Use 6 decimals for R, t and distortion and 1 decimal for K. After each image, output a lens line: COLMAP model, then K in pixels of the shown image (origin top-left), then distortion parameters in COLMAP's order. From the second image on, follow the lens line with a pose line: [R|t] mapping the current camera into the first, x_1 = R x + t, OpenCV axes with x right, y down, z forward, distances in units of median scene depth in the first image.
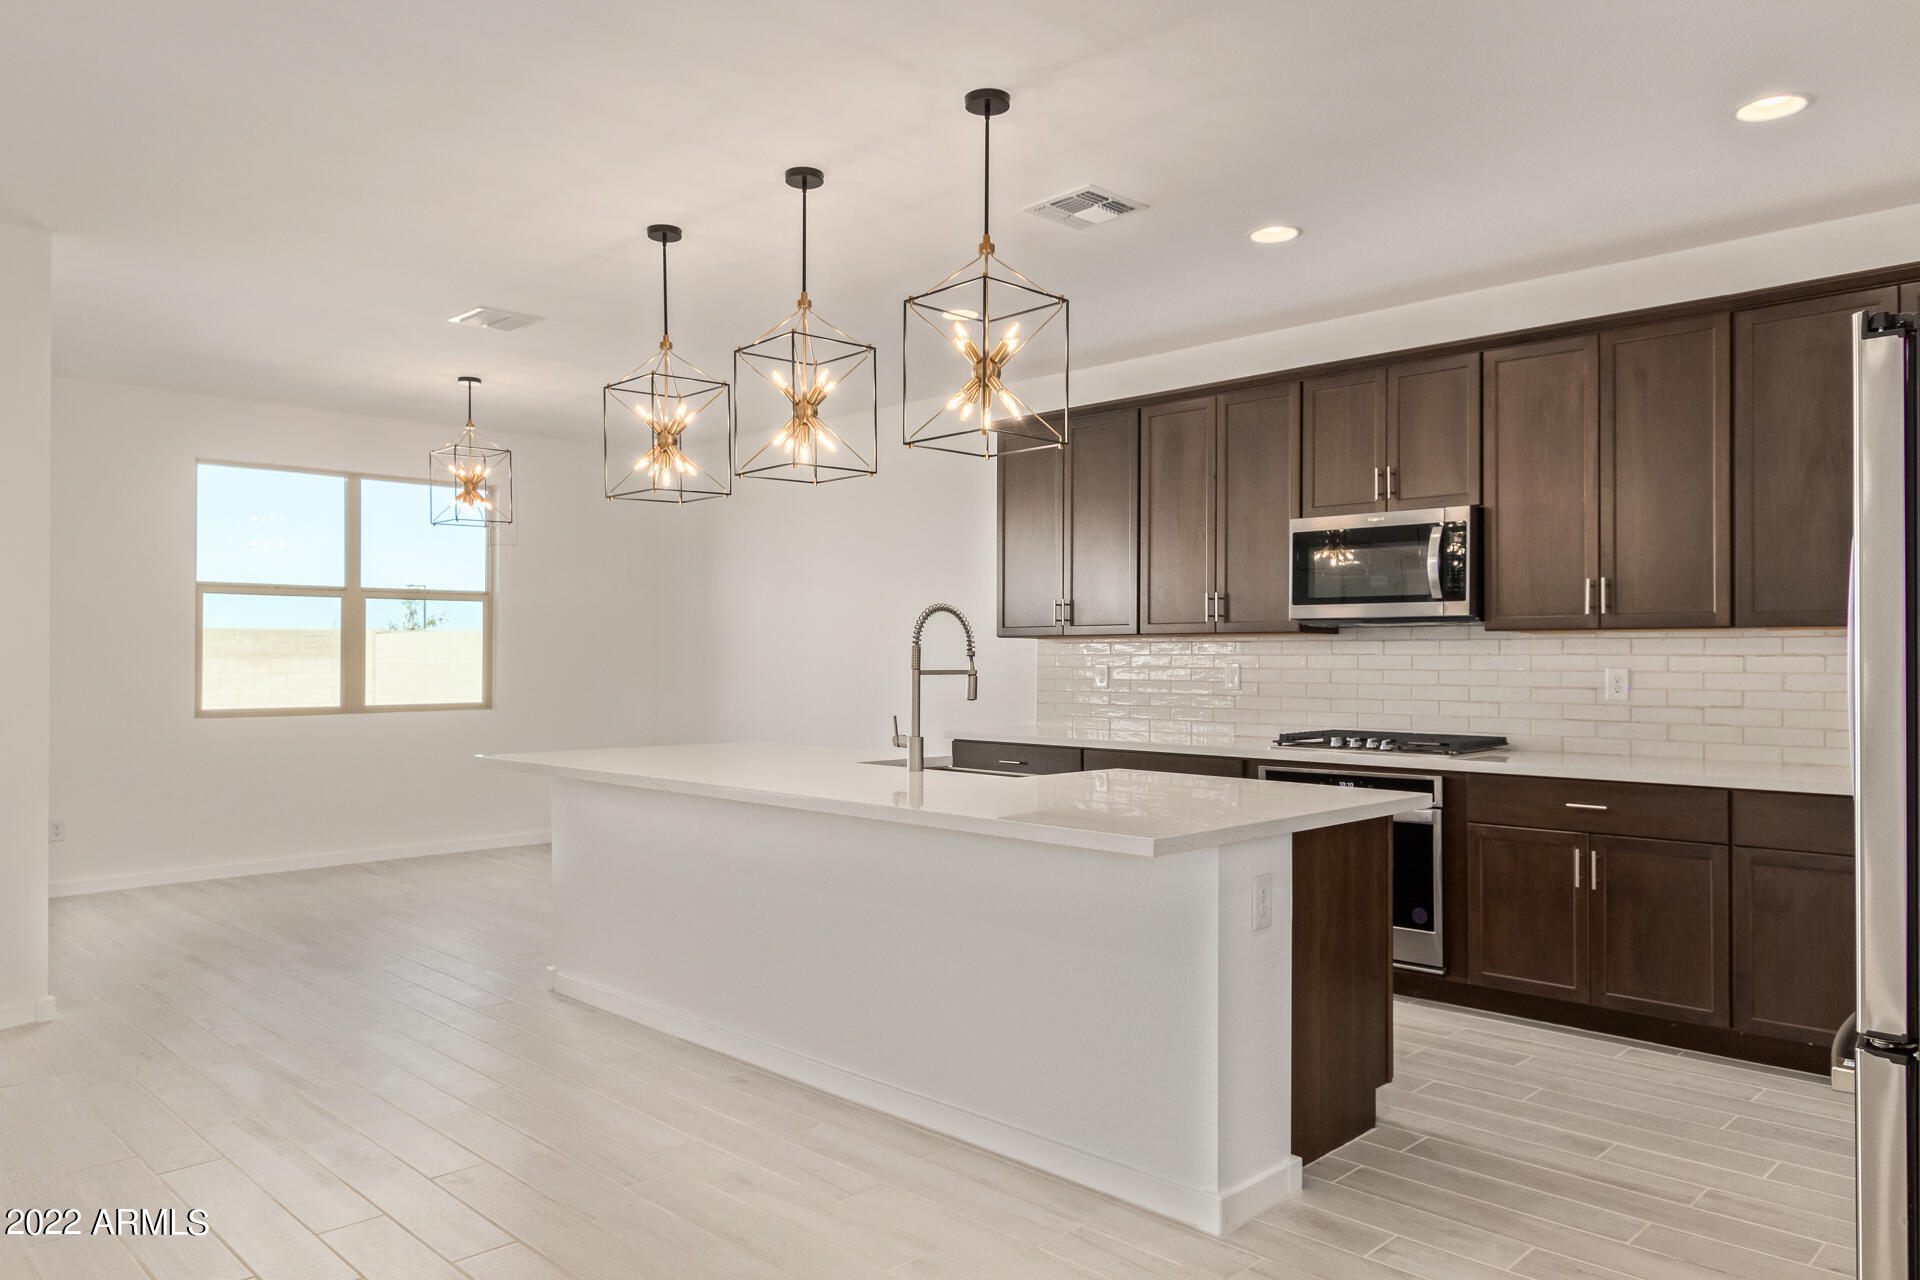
lens RADIAL K [[1318.7, 0, 955.9], [0, 1318.7, 648.5], [0, 0, 1]] dist [-0.000753, 0.002021]
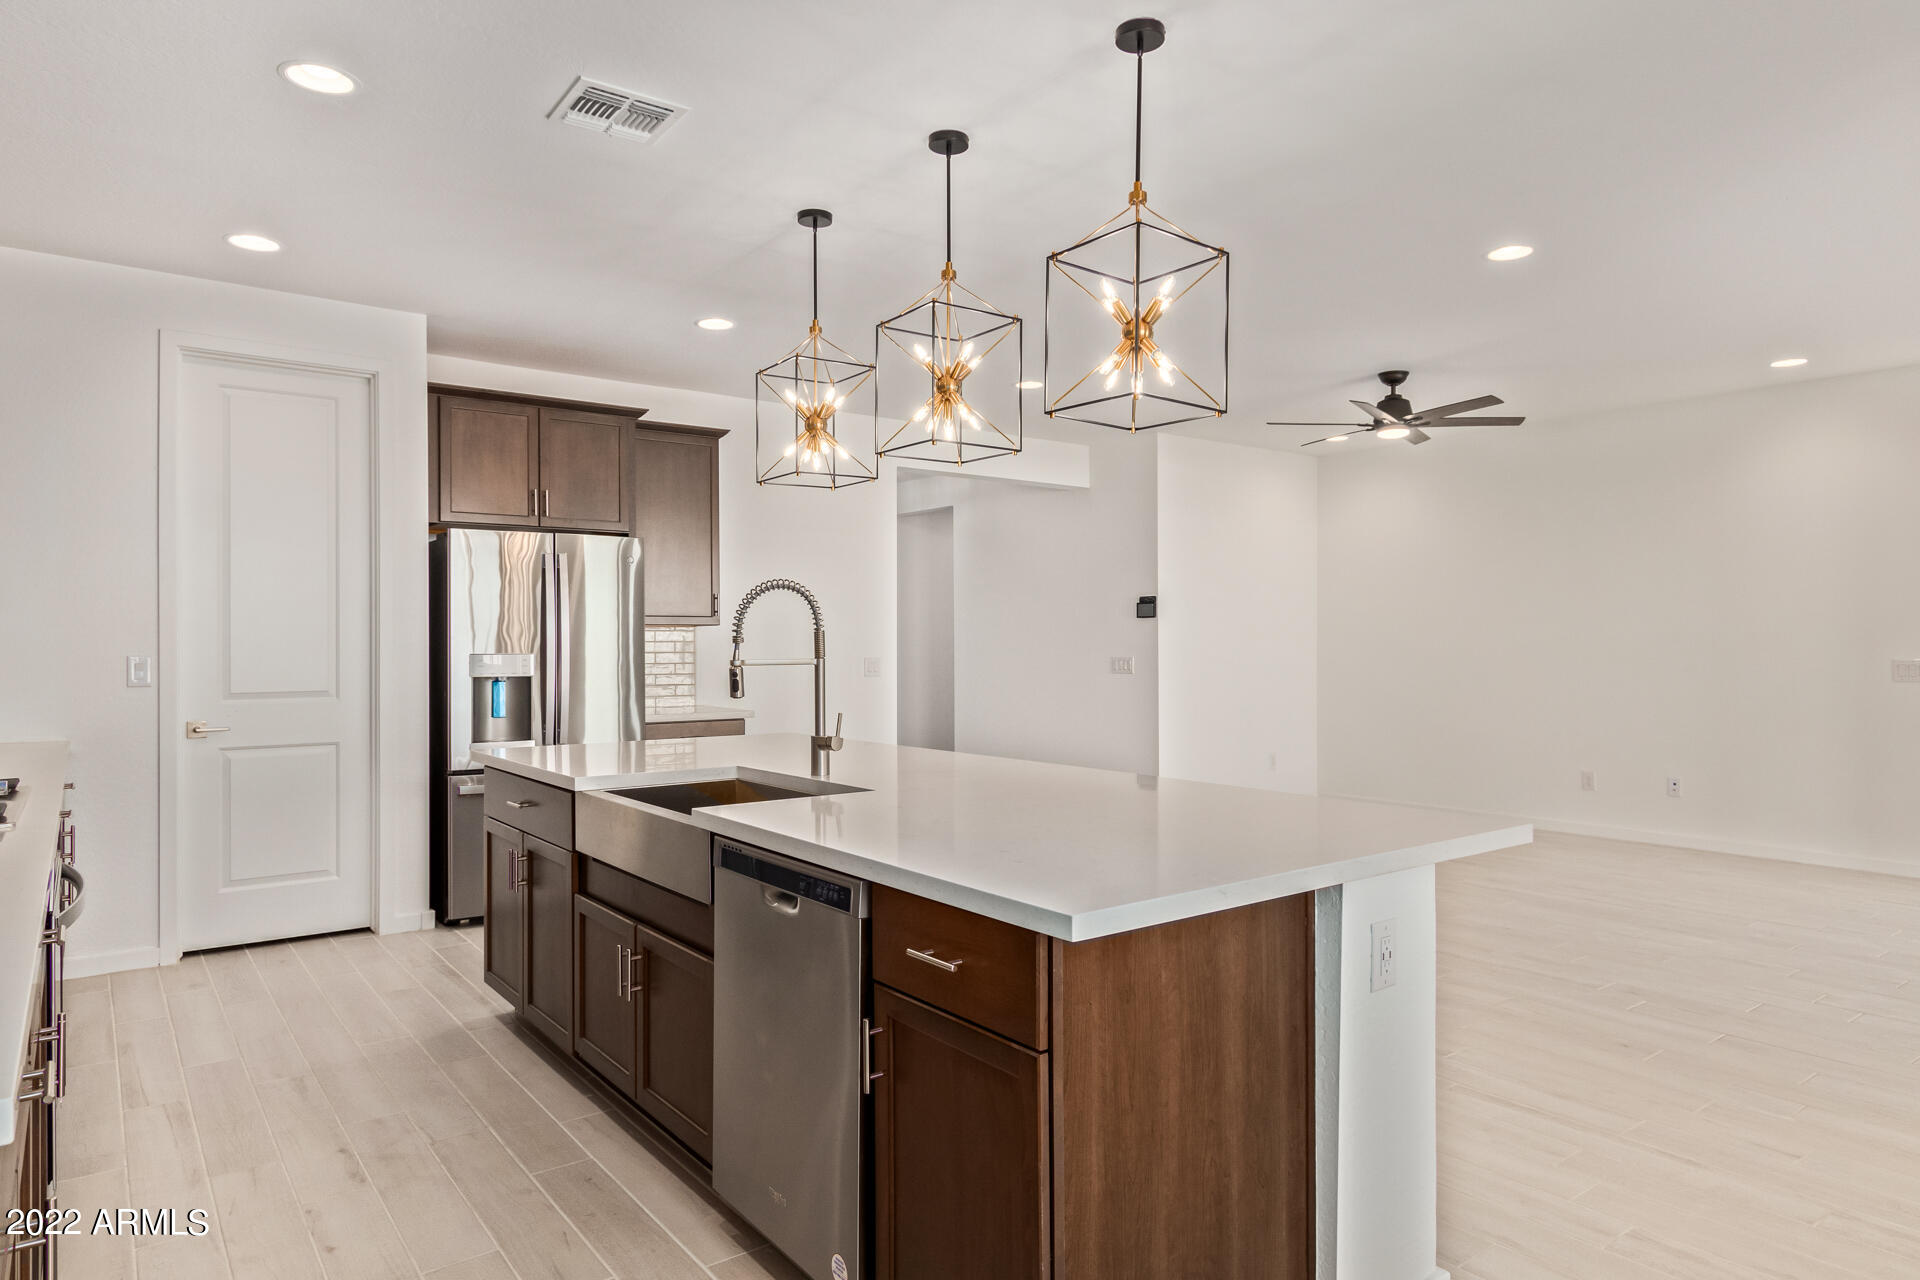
lens RADIAL K [[1153.5, 0, 960.0], [0, 1153.5, 640.0], [0, 0, 1]] dist [-0.001871, 0.000026]
pose [[-0.991290, 0.000266, 0.131694, -0.186245], [-0.000970, 0.999956, -0.009321, 0.008609], [-0.131691, -0.009367, -0.991247, 1.464545]]
